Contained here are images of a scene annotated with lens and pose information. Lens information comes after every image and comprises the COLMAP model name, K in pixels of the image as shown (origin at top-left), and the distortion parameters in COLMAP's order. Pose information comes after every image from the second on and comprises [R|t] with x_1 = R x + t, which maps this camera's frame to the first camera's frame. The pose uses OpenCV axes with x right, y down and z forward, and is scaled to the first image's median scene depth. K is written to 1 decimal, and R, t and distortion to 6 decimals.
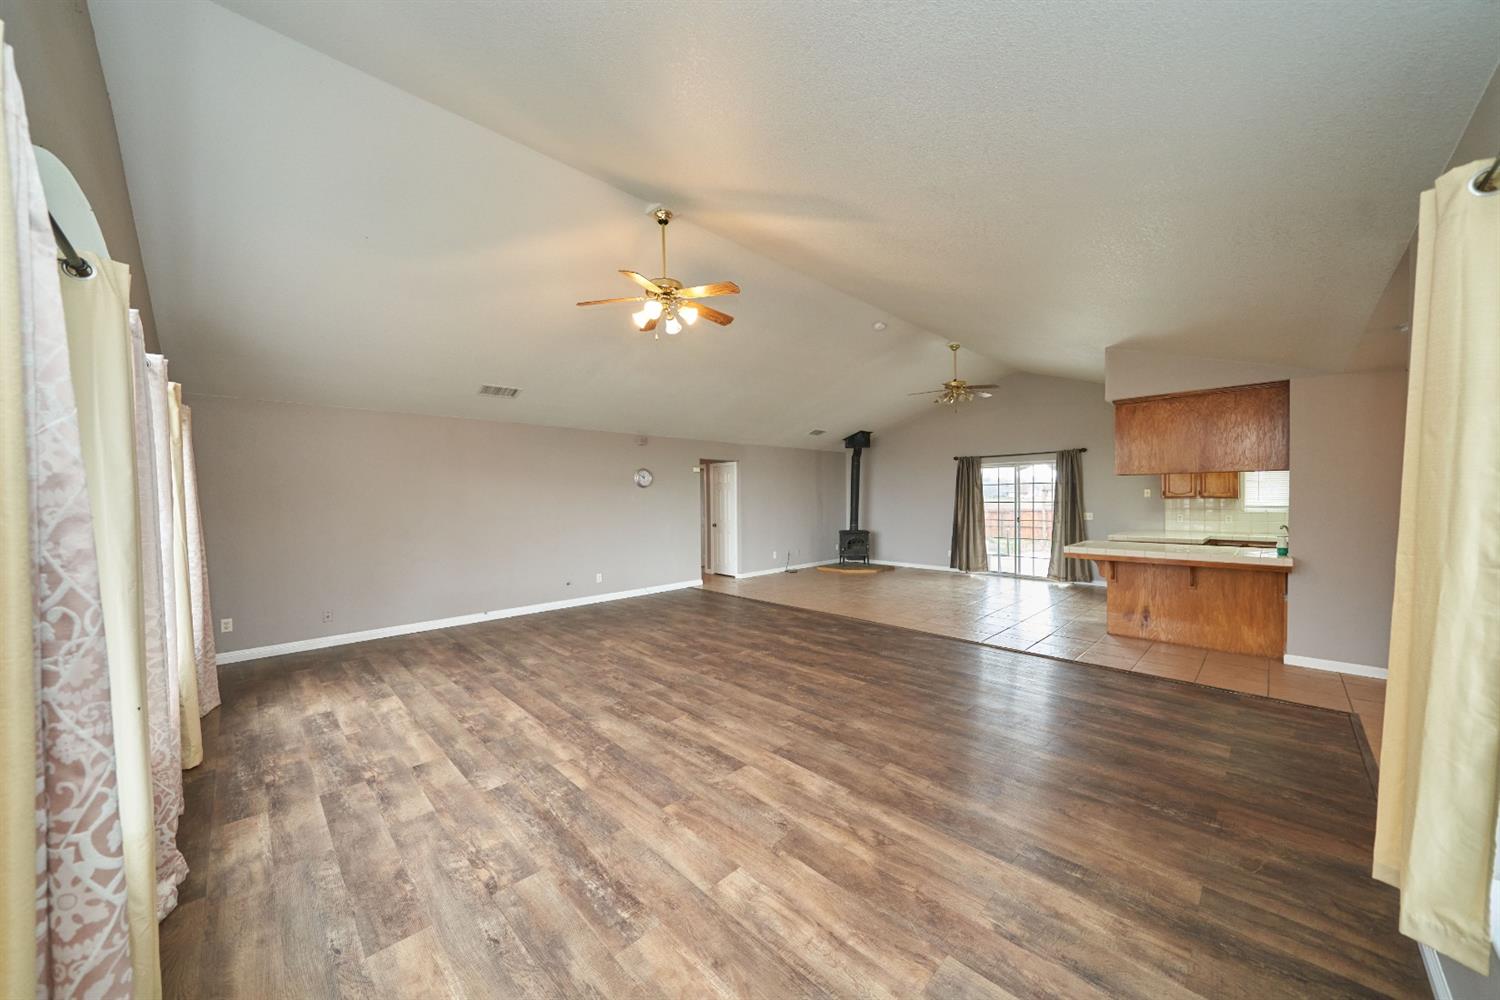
lens RADIAL K [[527.3, 0, 756.9], [0, 527.3, 502.2], [0, 0, 1]] dist [0.000030, 0.000019]
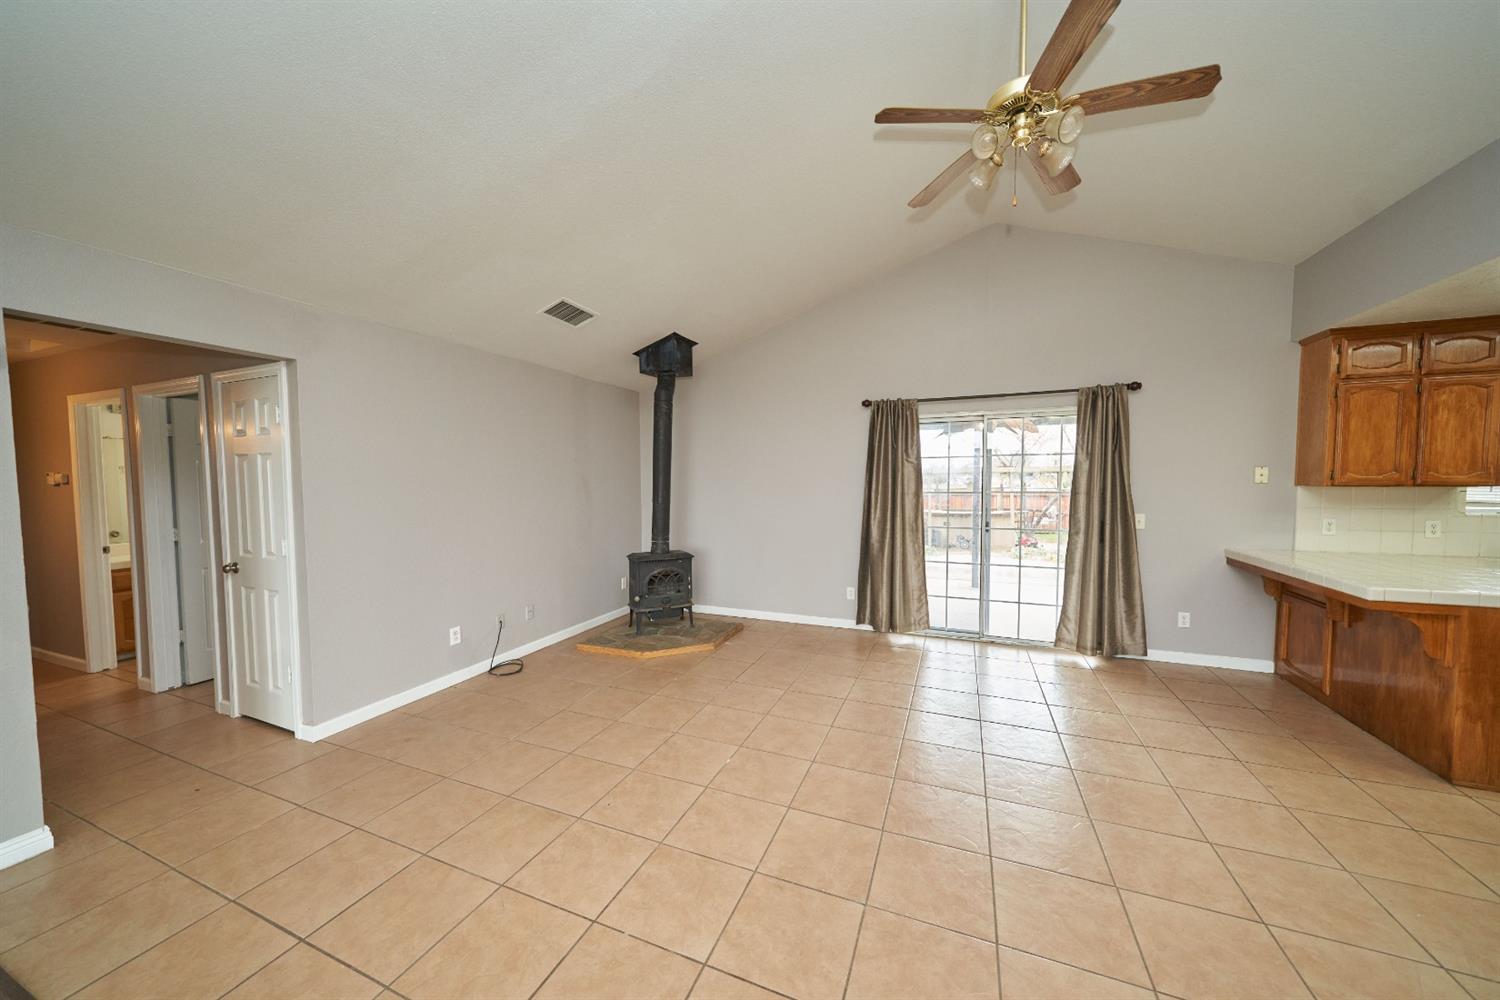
lens RADIAL K [[527.3, 0, 760.5], [0, 527.3, 504.8], [0, 0, 1]] dist [0.000030, 0.000019]
pose [[0.924131, -0.017698, 0.381665, 0.096747], [0.001775, 0.999115, 0.042031, -0.009363], [-0.382071, -0.038165, 0.923345, 0.584980]]
